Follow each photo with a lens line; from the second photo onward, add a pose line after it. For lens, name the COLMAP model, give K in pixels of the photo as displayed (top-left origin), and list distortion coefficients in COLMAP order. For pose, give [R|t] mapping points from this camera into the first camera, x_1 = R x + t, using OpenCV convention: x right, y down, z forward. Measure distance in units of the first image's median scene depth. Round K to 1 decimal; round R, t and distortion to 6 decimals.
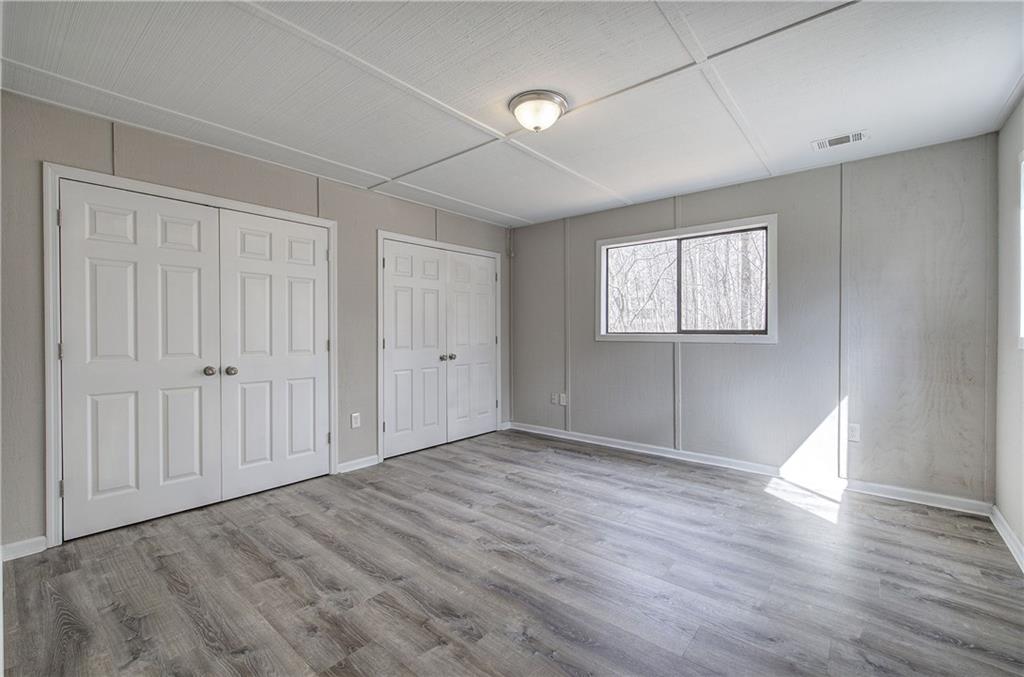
lens RADIAL K [[431.2, 0, 522.3], [0, 431.2, 334.9], [0, 0, 1]] dist [-0.001175, -0.000562]
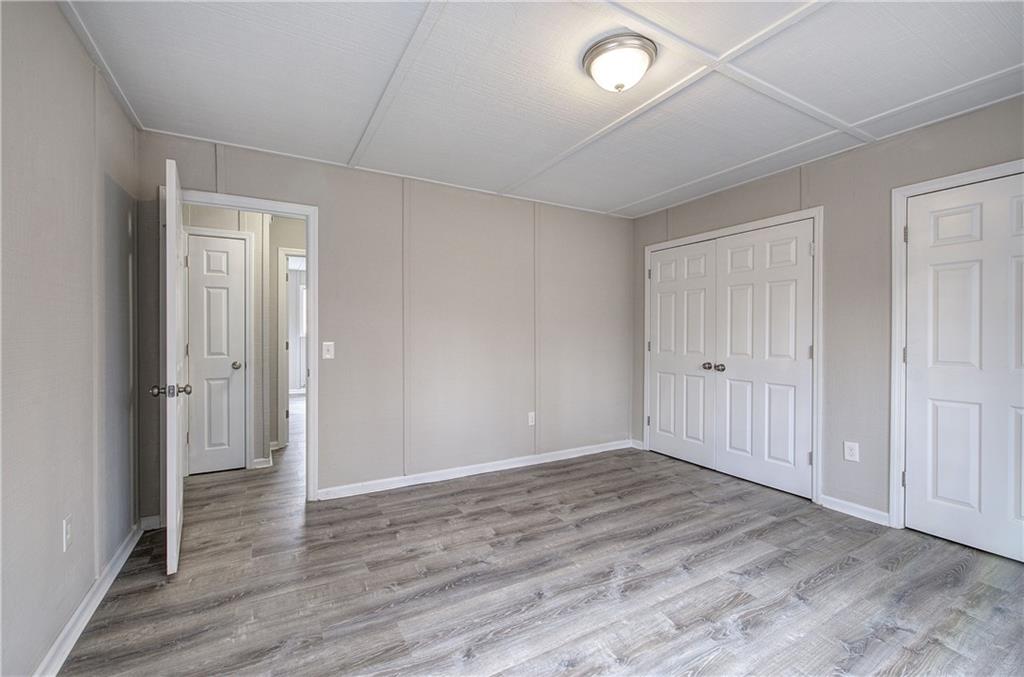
lens RADIAL K [[431.2, 0, 509.9], [0, 431.2, 335.2], [0, 0, 1]] dist [-0.001175, -0.000562]
pose [[-0.360520, -0.000884, -0.932751, 0.729518], [-0.010281, 0.999943, 0.003026, -0.007737], [0.932695, 0.010681, -0.360509, 0.928750]]
